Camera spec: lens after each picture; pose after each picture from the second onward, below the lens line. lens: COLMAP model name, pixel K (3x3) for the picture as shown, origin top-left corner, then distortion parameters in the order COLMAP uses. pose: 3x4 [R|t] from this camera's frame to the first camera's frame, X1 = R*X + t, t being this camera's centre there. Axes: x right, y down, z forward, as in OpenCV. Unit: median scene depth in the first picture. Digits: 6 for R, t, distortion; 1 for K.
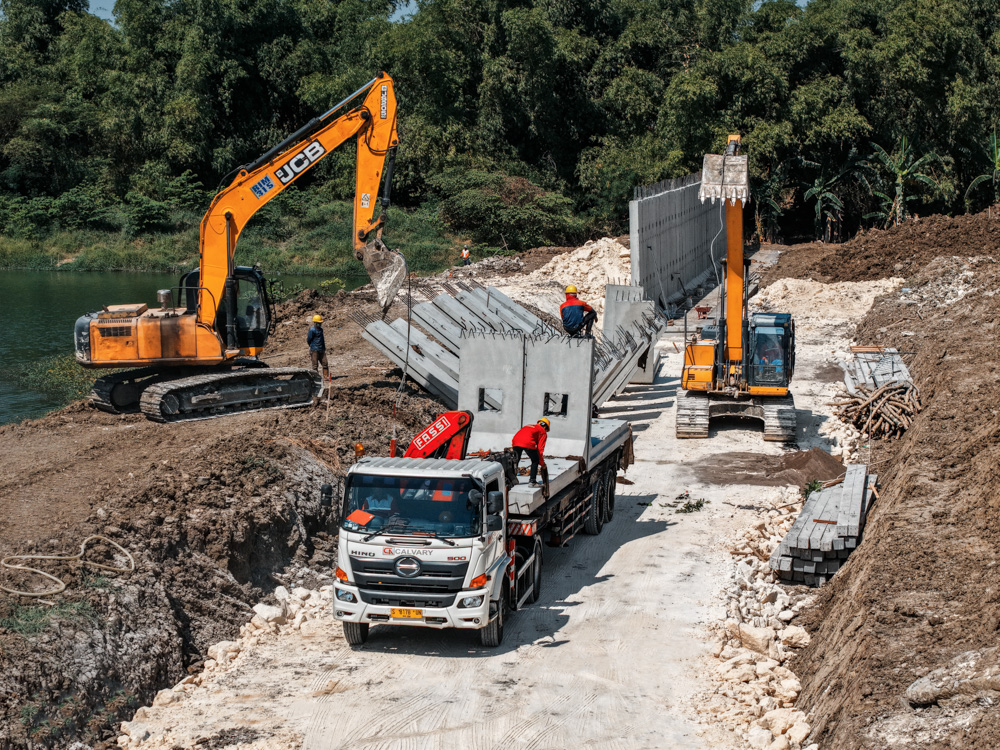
lens RADIAL K [[2173.5, 0, 500.0], [0, 2173.5, 375.0], [0, 0, 1]] dist [-0.147975, -0.185169]
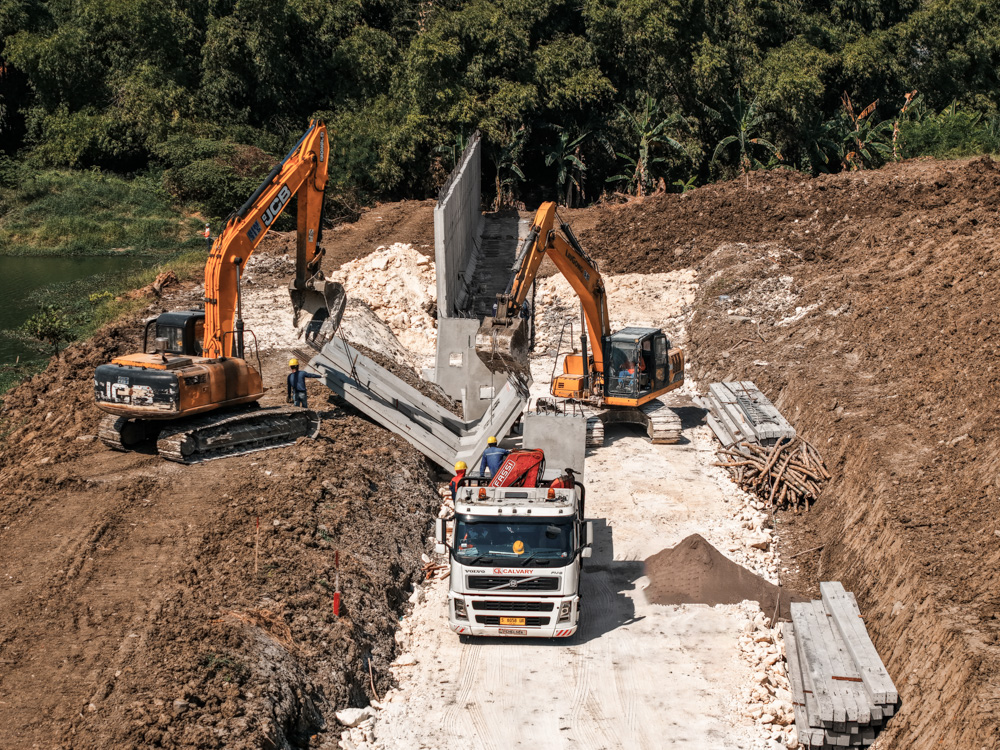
lens RADIAL K [[2173.5, 0, 500.0], [0, 2173.5, 375.0], [0, 0, 1]] dist [-0.147975, -0.185169]
pose [[0.985854, -0.028677, 0.165137, -0.042791], [0.021340, 0.998712, 0.046034, -0.032386], [-0.166244, -0.041859, 0.985196, 0.047523]]
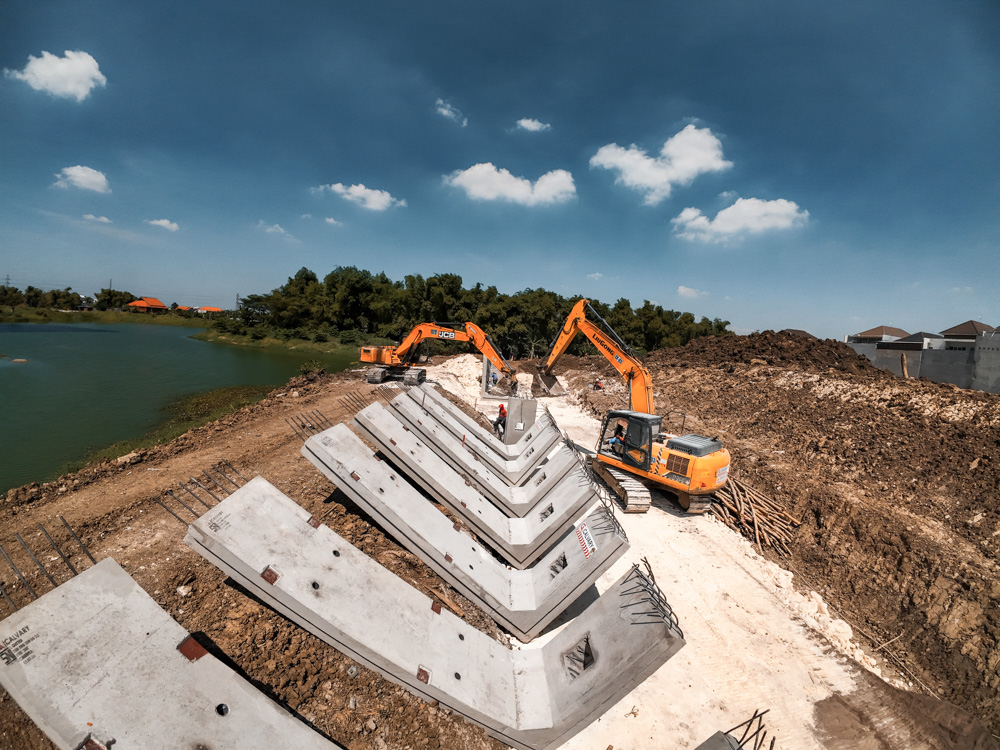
lens RADIAL K [[381.5, 0, 506.2], [0, 381.5, 374.6], [0, 0, 1]] dist [-0.121829, 0.012646]
pose [[0.971747, 0.073864, 0.224168, -0.003867], [-0.070621, 0.997250, -0.022462, -0.022037], [-0.225211, 0.005996, 0.974292, 0.373819]]
